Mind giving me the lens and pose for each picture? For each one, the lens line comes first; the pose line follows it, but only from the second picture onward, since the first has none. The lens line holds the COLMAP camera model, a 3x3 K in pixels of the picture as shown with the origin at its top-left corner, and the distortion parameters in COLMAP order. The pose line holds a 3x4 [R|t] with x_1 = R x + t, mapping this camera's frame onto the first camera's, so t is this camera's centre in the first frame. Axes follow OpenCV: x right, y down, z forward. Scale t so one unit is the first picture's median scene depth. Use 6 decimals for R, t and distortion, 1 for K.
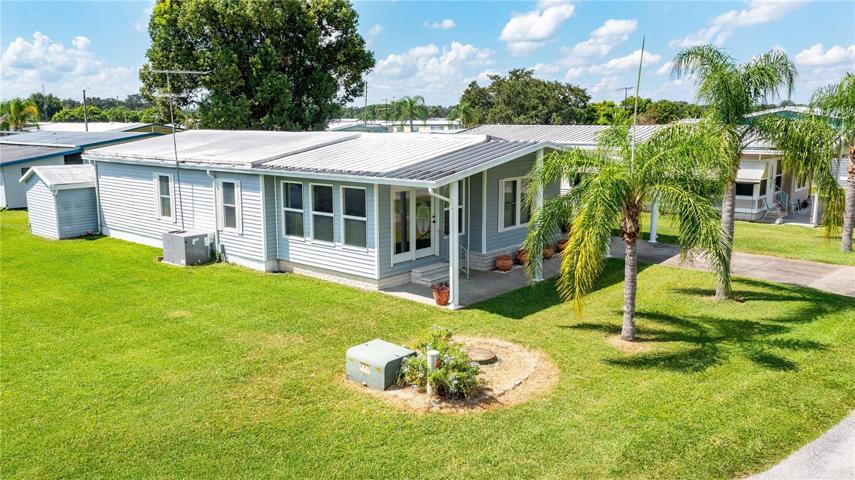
lens RADIAL K [[680.5, 0, 427.5], [0, 680.5, 240.0], [0, 0, 1]] dist [0.000027, -0.000060]
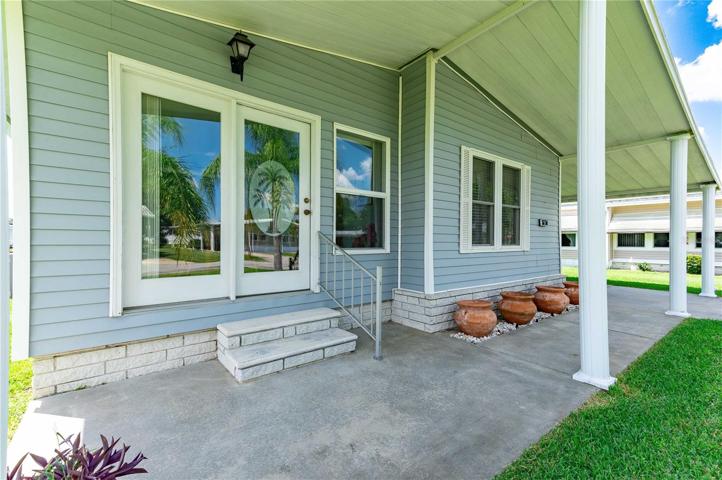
lens RADIAL K [[308.6, 0, 359.6], [0, 308.6, 244.9], [0, 0, 1]] dist [0.002415, 0.000056]
pose [[0.981472, 0.009215, -0.191383, 0.076737], [-0.041121, 0.985699, -0.163419, 0.023726], [0.187140, 0.168261, 0.967816, 0.785268]]
